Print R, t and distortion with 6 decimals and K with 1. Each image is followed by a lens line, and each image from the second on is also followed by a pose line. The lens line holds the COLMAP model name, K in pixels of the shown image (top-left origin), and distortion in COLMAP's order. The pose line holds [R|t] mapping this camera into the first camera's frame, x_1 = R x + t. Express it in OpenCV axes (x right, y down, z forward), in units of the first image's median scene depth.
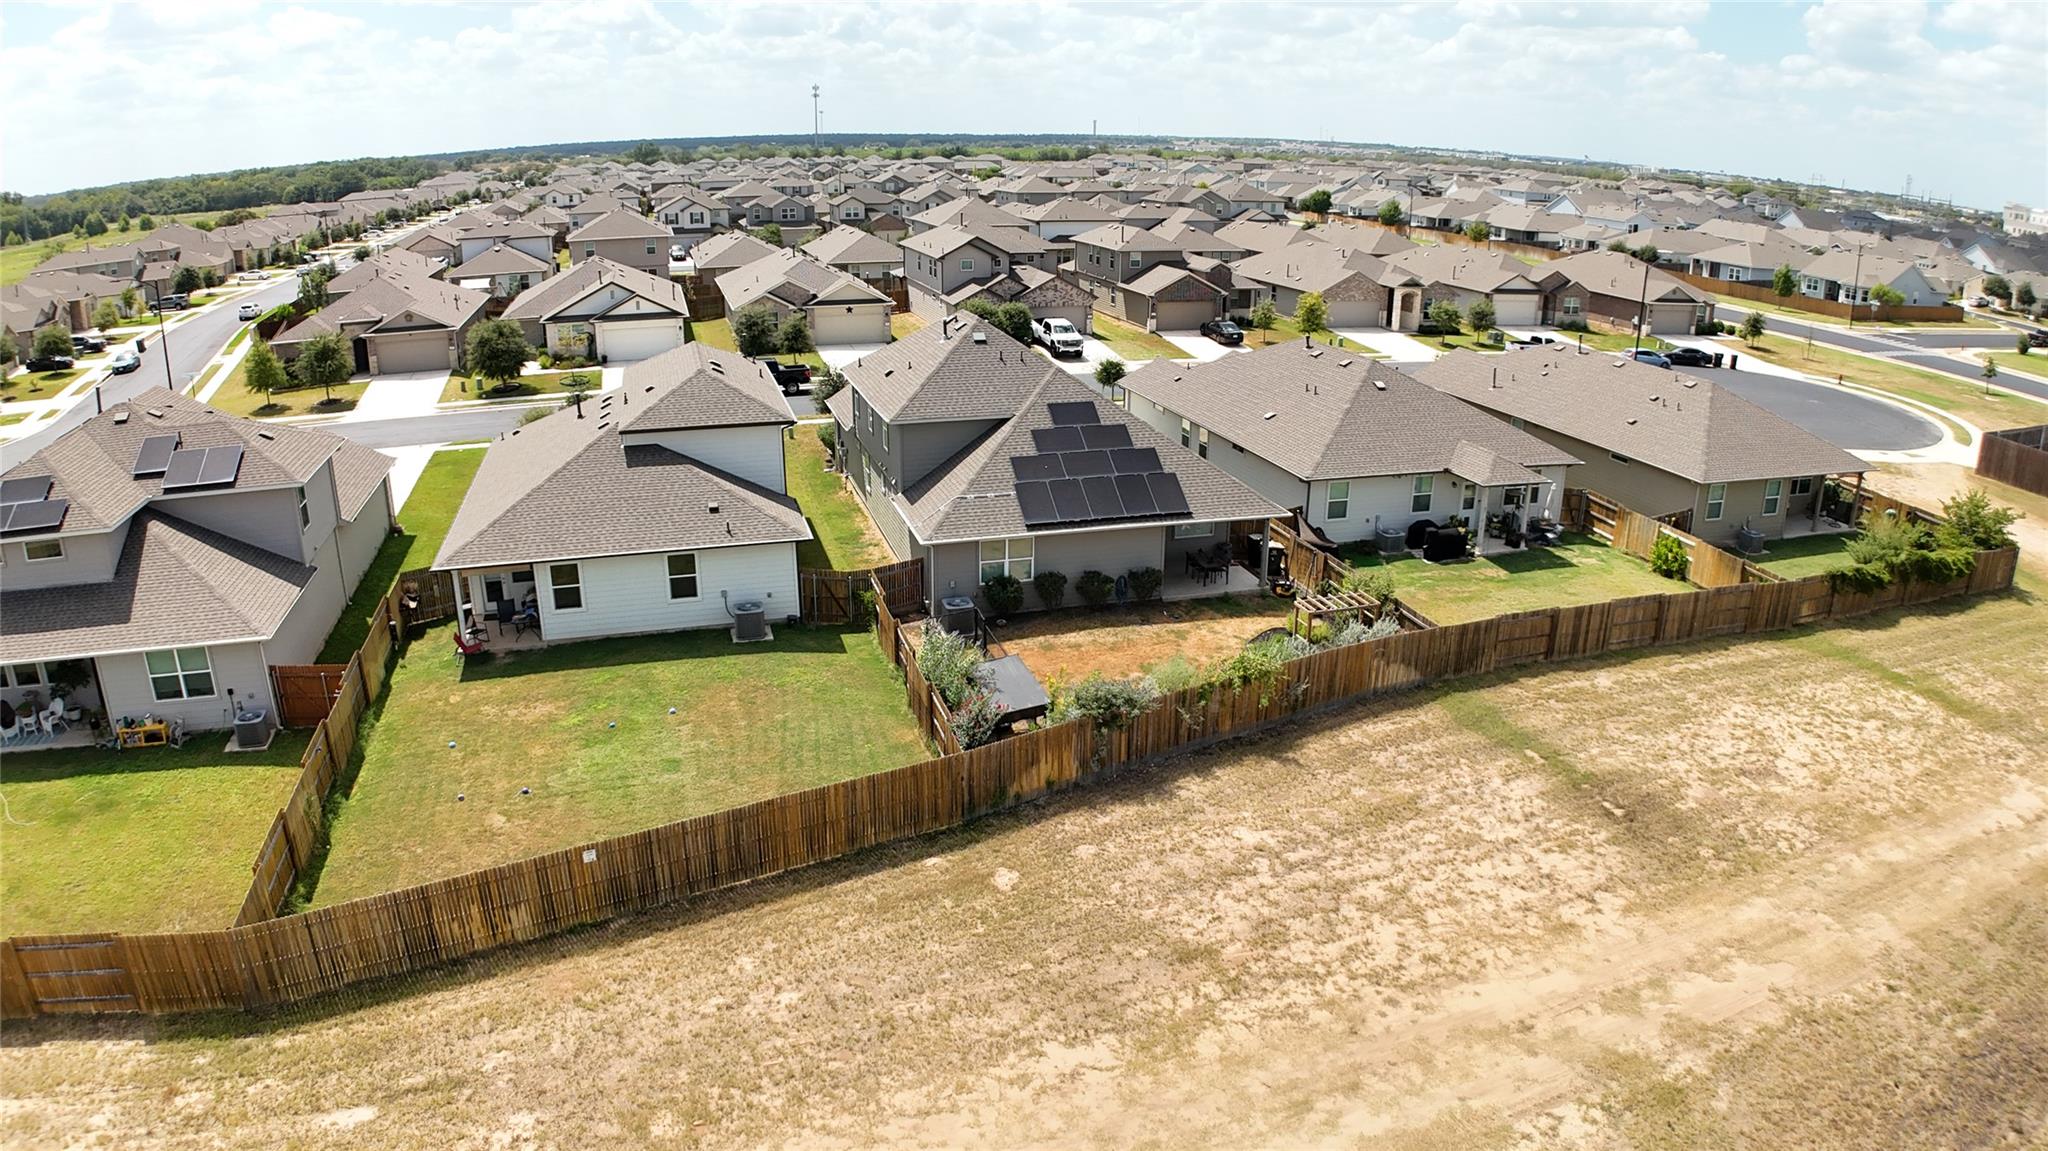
lens RADIAL K [[1265.1, 0, 1015.6], [0, 1265.1, 592.1], [0, 0, 1]] dist [-0.188689, 0.019898]
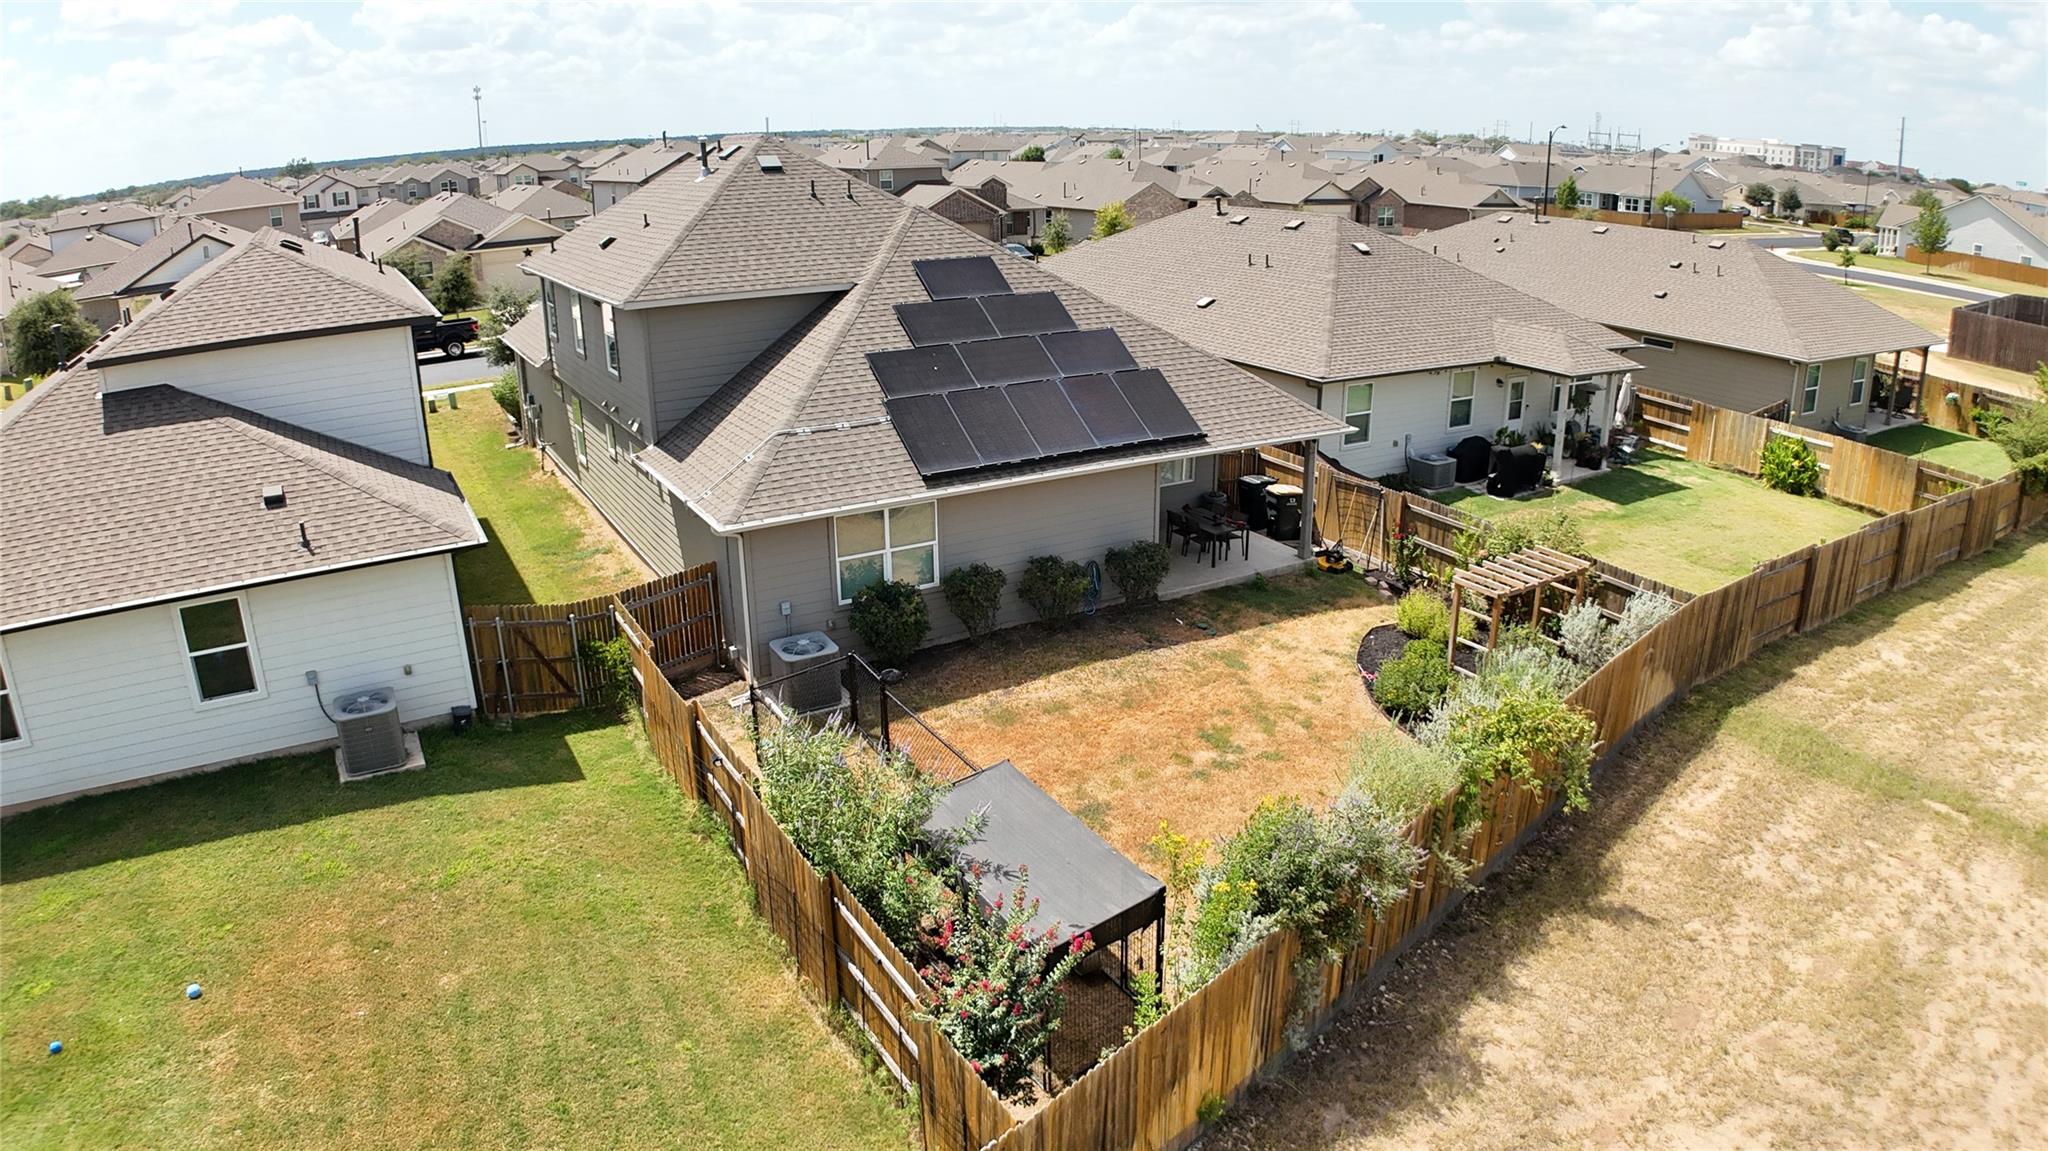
lens RADIAL K [[1266.8, 0, 1024.3], [0, 1266.8, 589.8], [0, 0, 1]] dist [-0.201790, 0.031564]
pose [[0.968607, -0.098039, 0.228448, -0.071262], [0.097602, 0.995137, 0.013237, -0.011086], [-0.228635, 0.009476, 0.973466, 0.504154]]
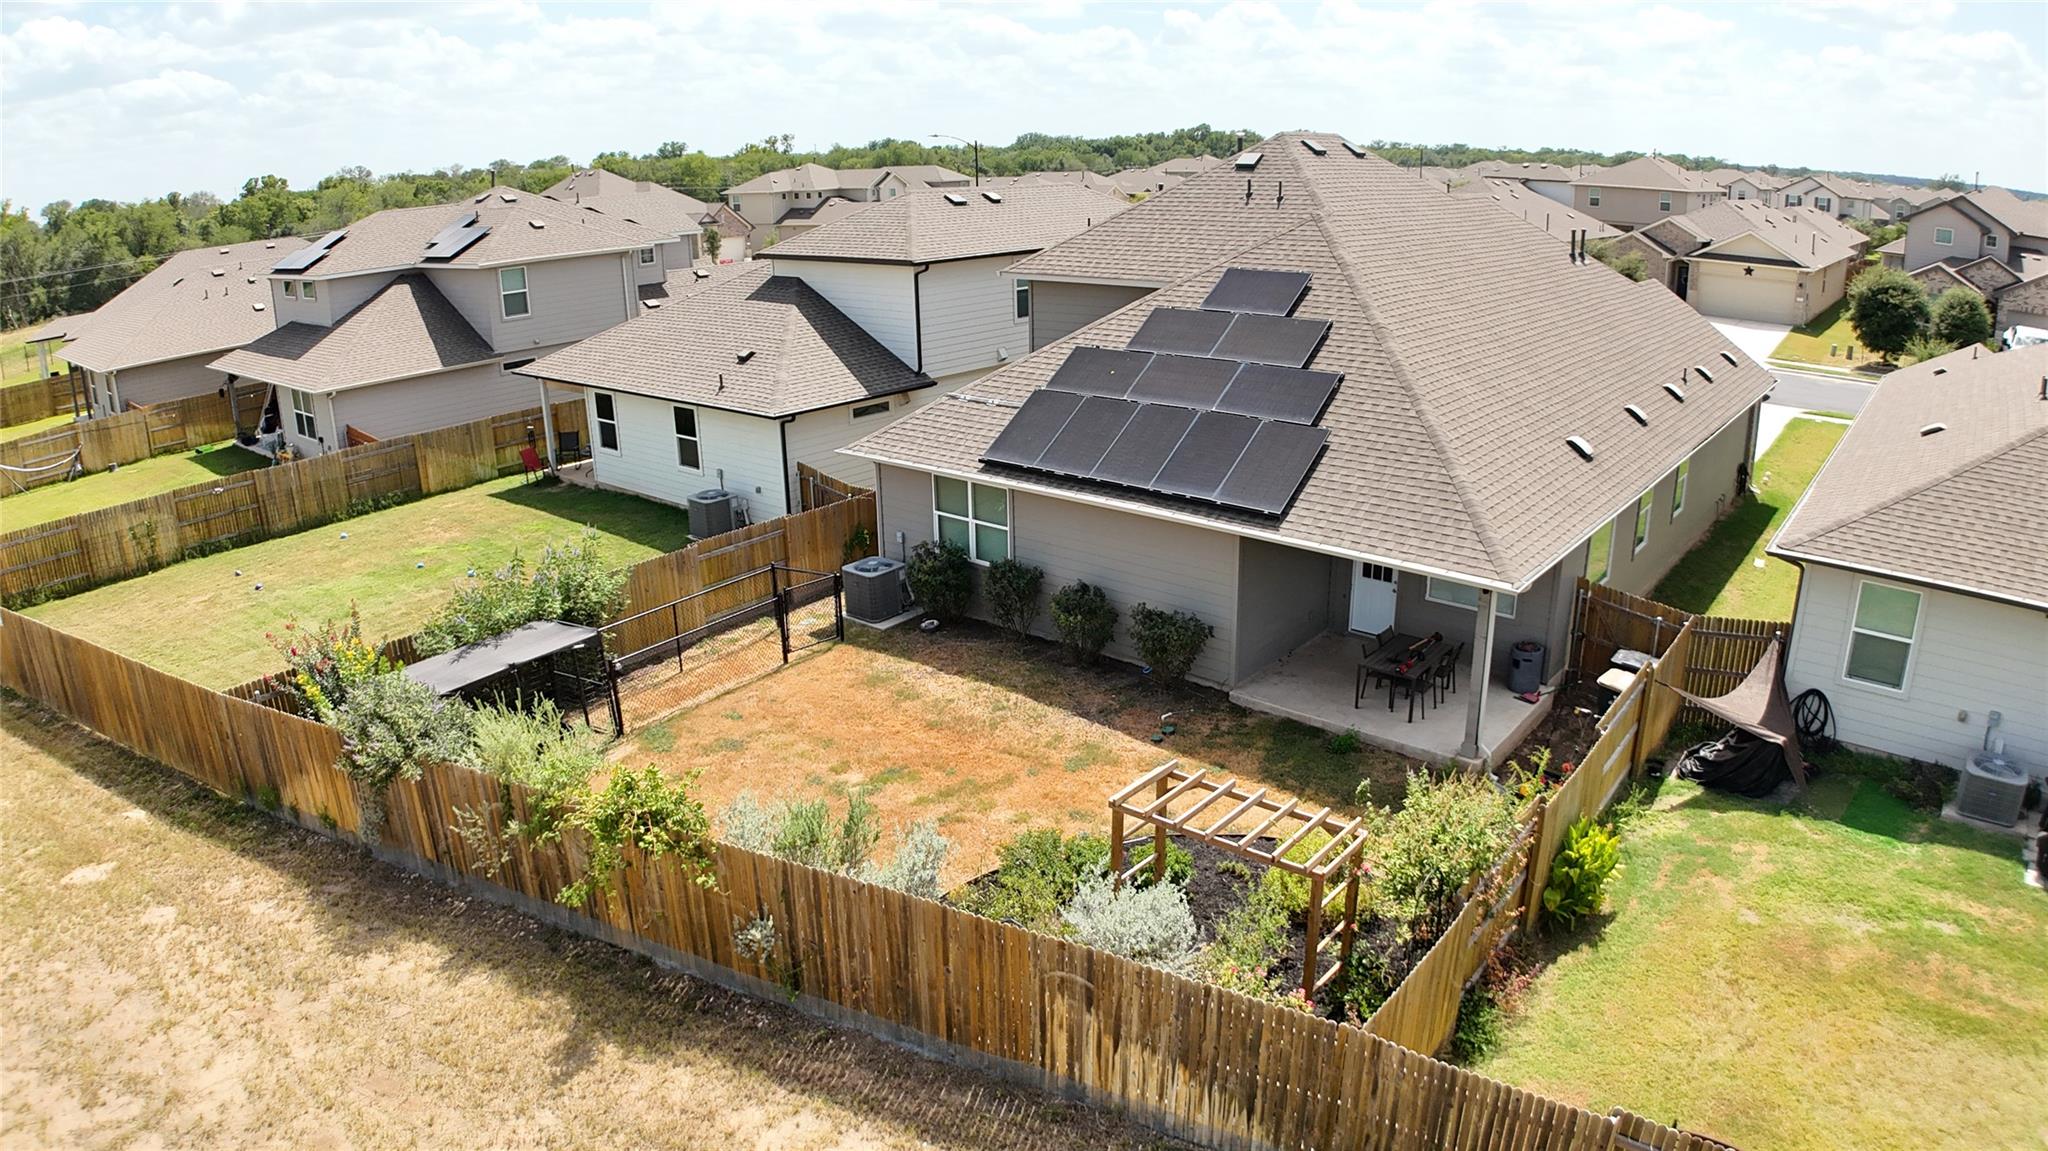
lens RADIAL K [[1266.8, 0, 1024.3], [0, 1266.8, 589.8], [0, 0, 1]] dist [-0.201790, 0.031564]
pose [[0.547797, 0.260574, -0.794997, 0.453636], [-0.264111, 0.955527, 0.131203, -0.075140], [0.793829, 0.138094, 0.592255, 0.709818]]
